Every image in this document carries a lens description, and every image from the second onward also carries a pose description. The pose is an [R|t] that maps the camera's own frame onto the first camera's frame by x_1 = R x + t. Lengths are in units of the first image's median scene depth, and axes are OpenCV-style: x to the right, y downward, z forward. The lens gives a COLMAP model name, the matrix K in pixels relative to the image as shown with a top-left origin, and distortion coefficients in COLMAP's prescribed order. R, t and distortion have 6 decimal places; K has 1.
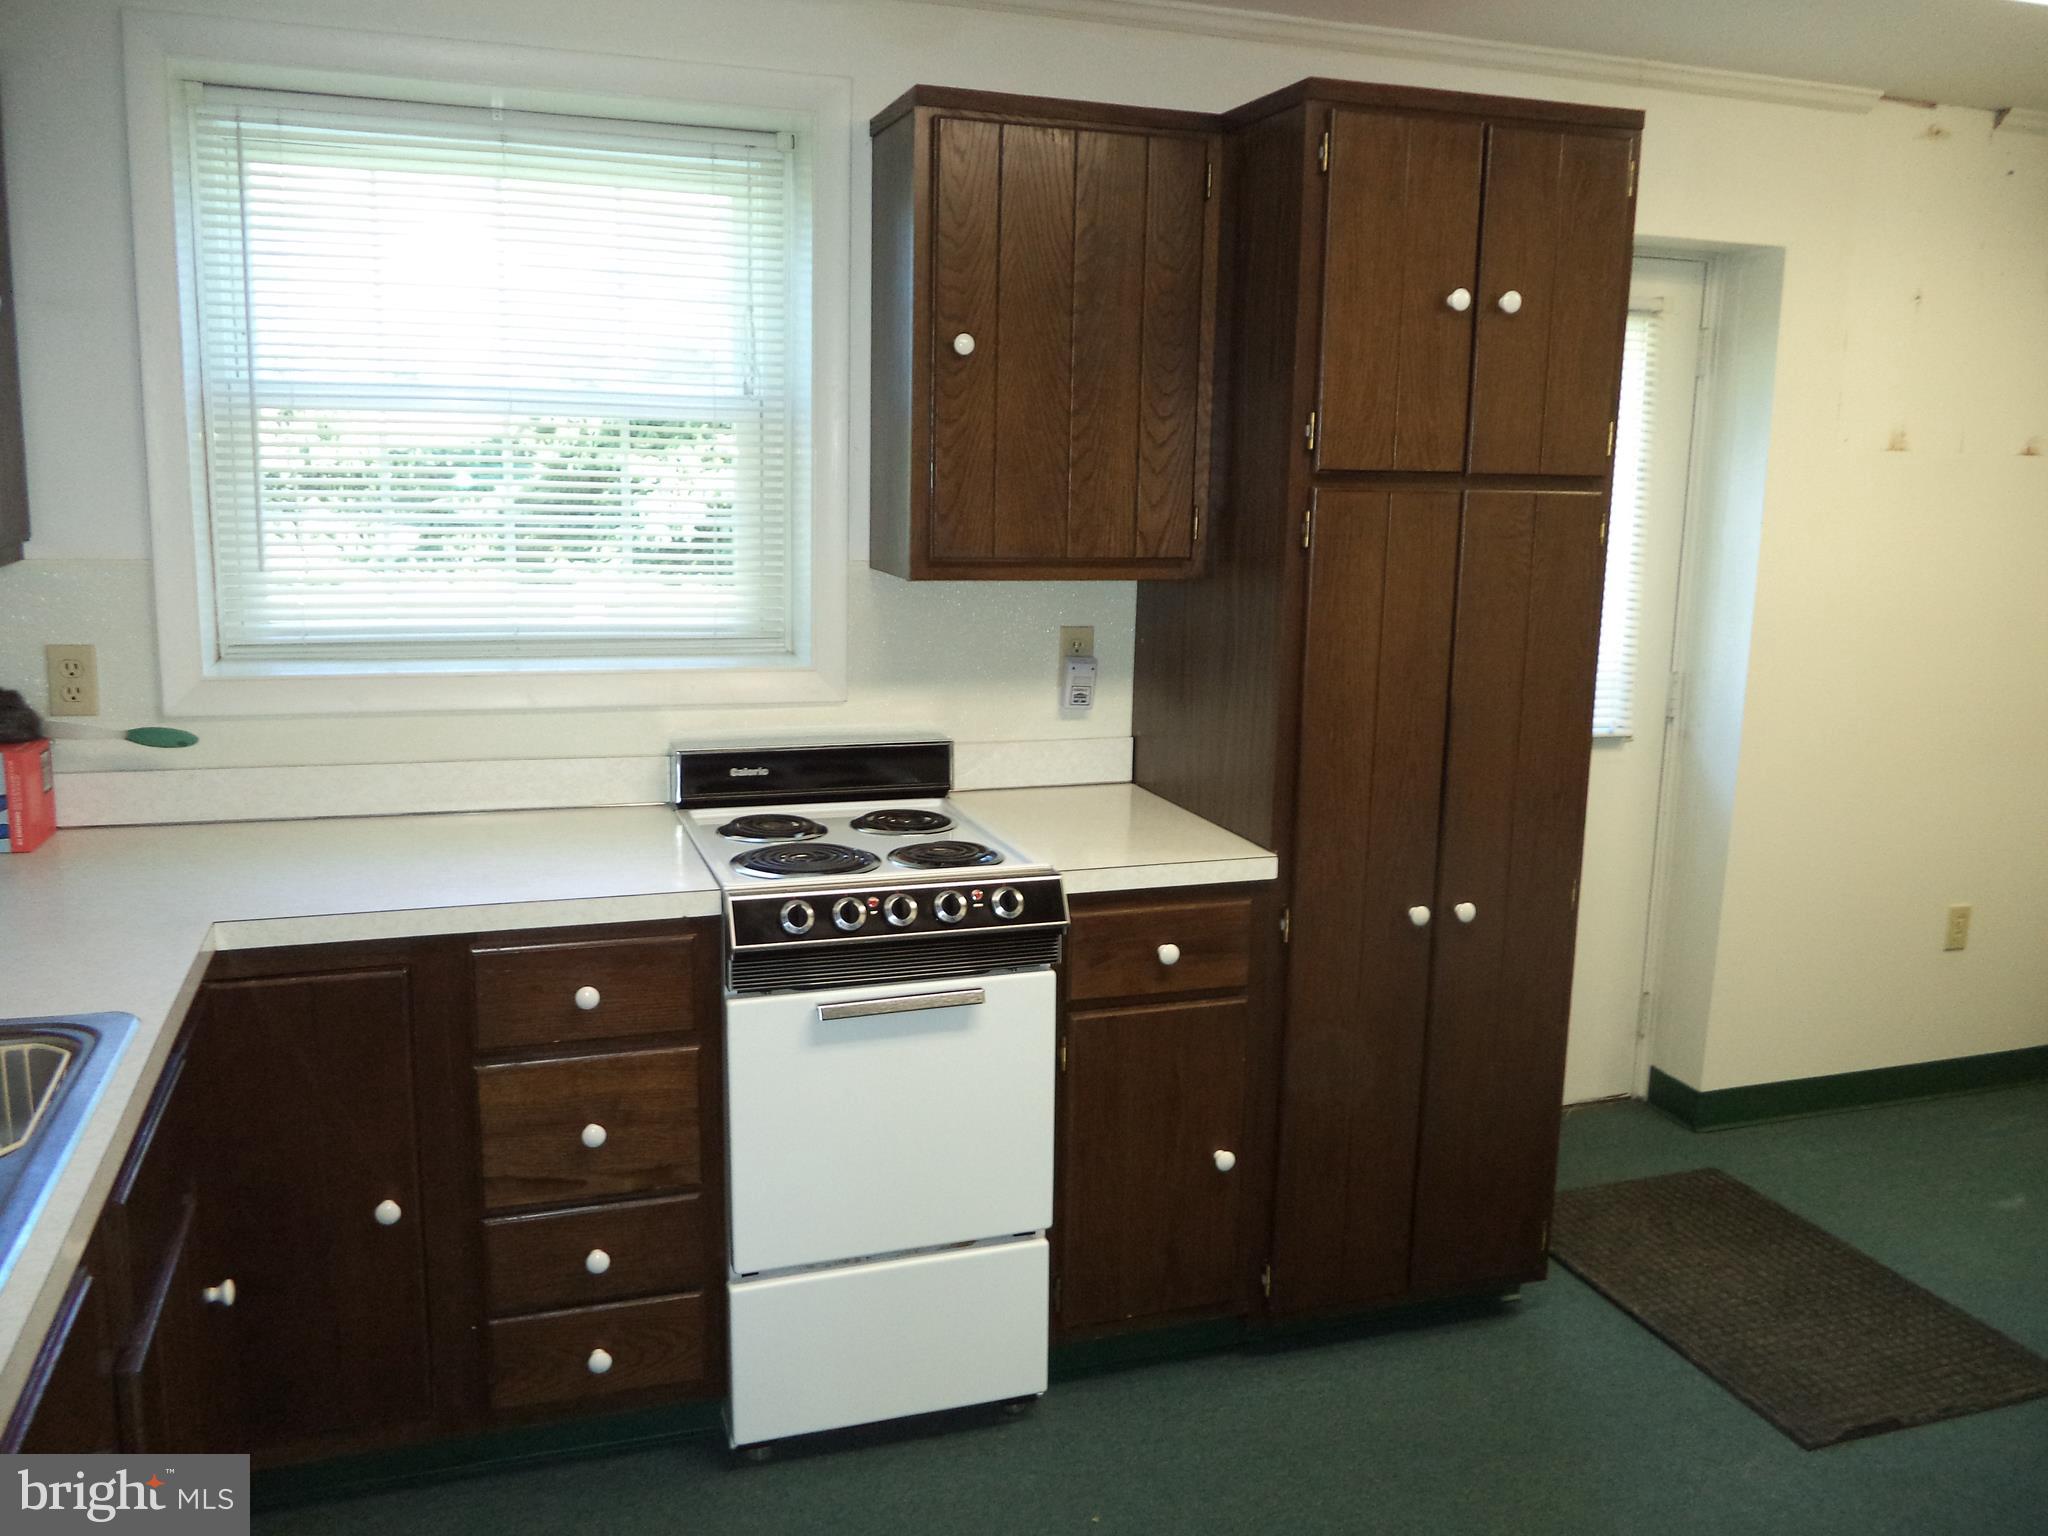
lens RADIAL K [[1651.0, 0, 1025.3], [0, 1651.0, 760.2], [0, 0, 1]] dist [-0.017276, -0.021900]
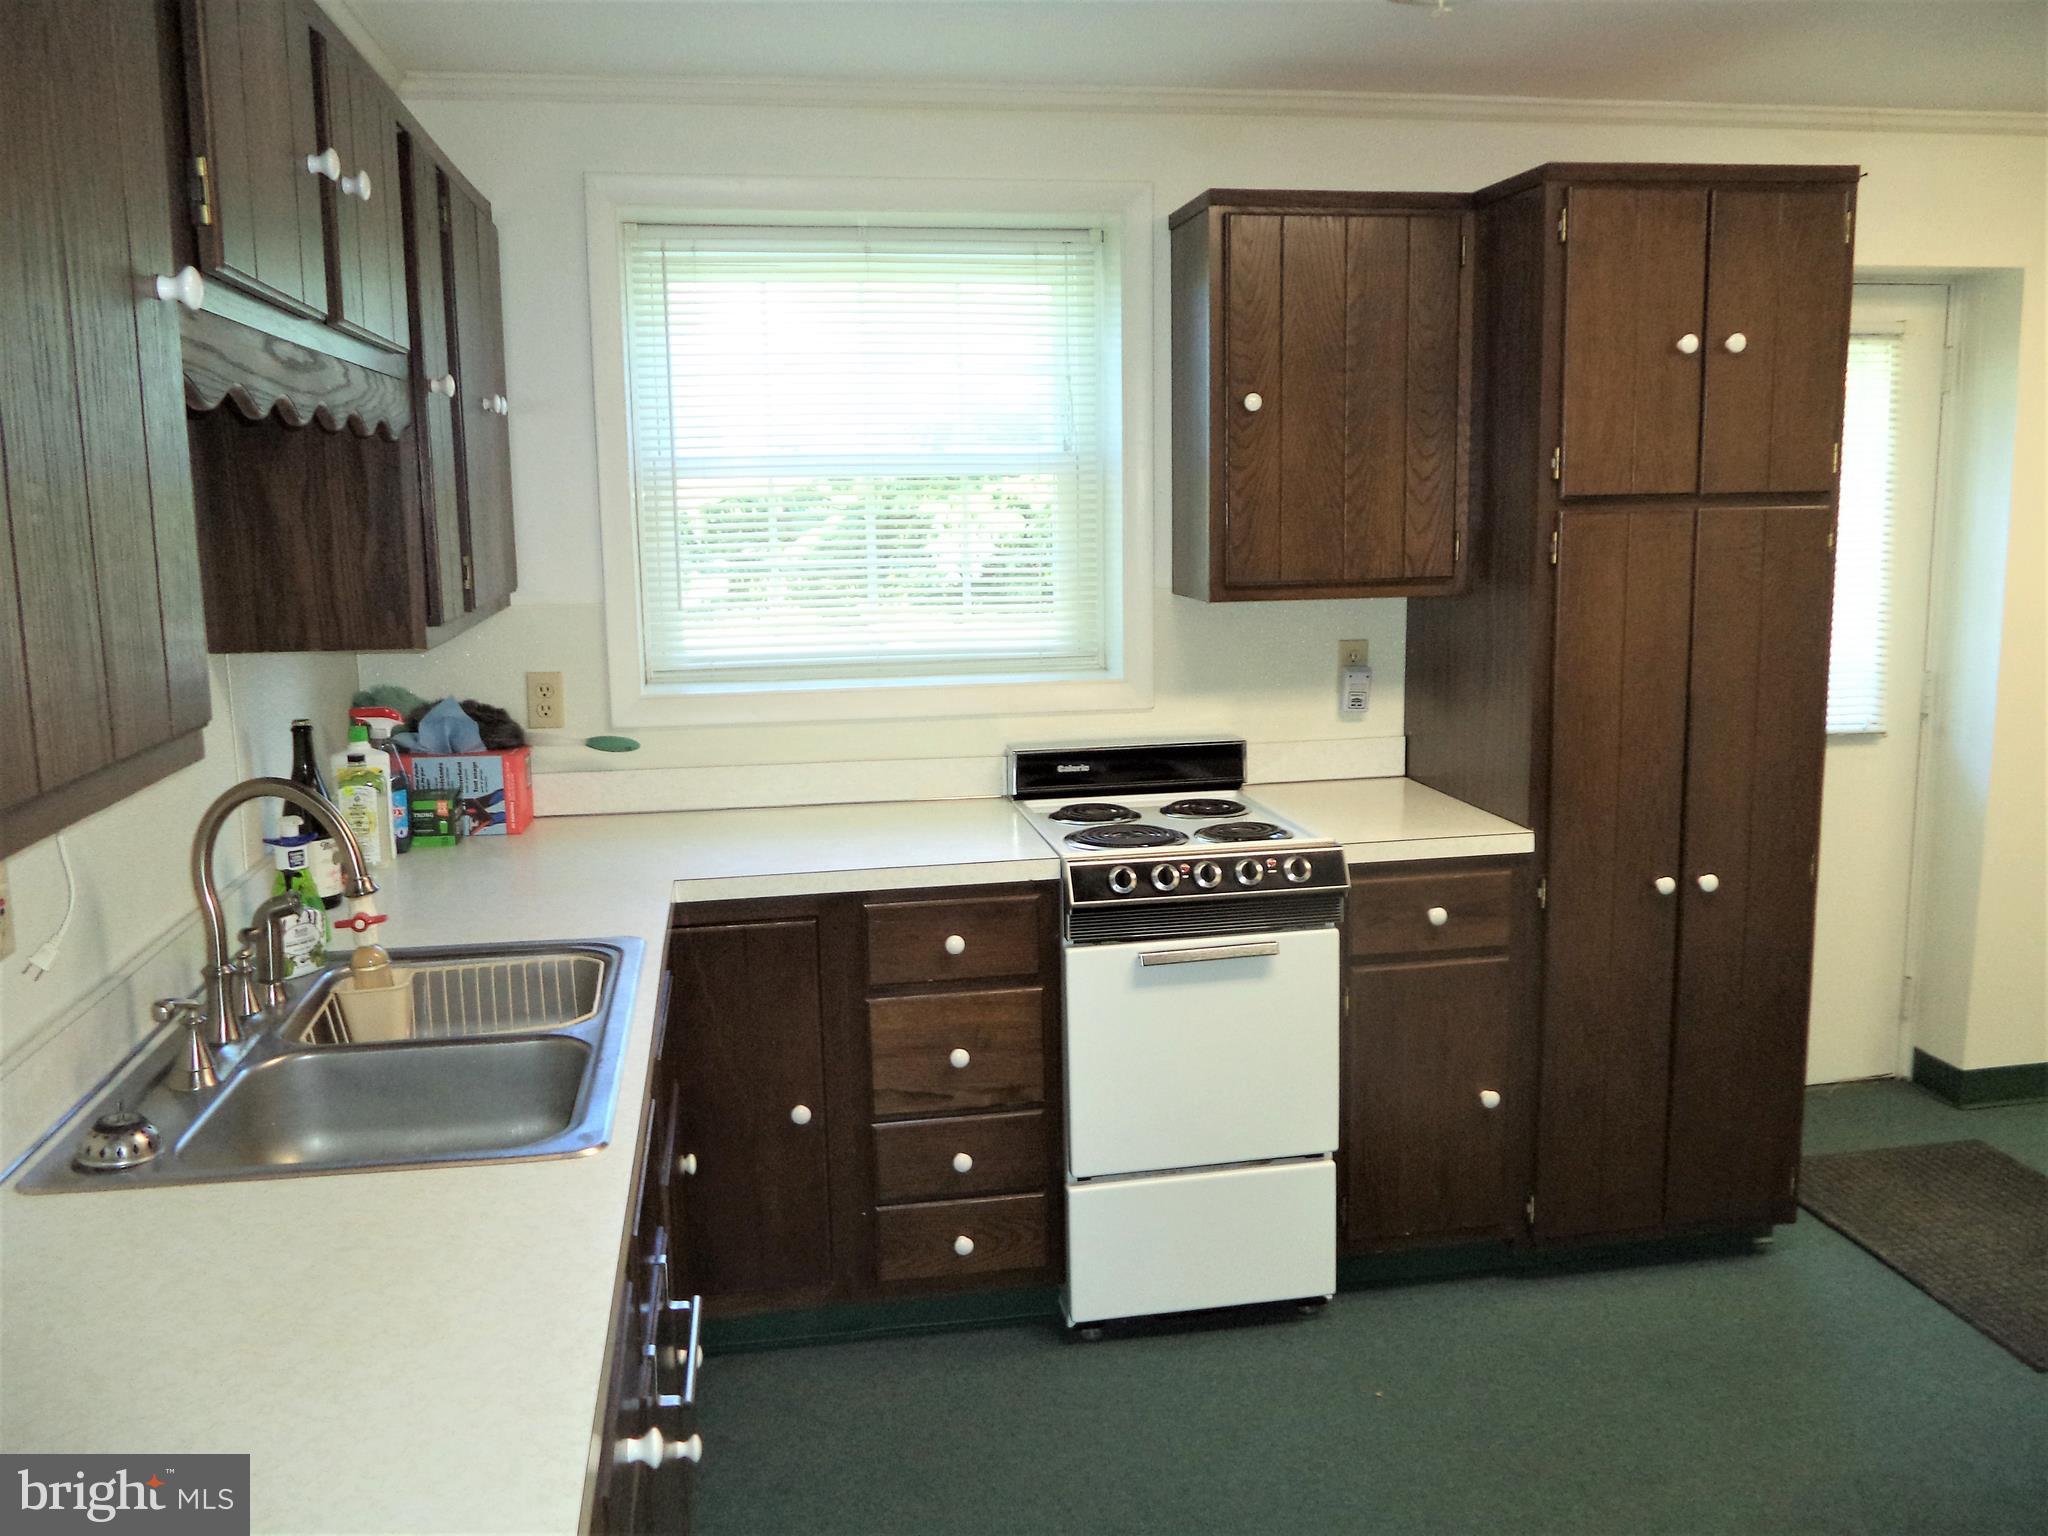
lens RADIAL K [[1651.0, 0, 1010.8], [0, 1651.0, 770.3], [0, 0, 1]] dist [-0.017276, -0.021900]
pose [[0.984932, -0.012492, -0.172488, -0.007372], [0.010049, 0.999837, -0.015032, 0.027979], [0.172648, 0.013072, 0.984897, -0.190433]]
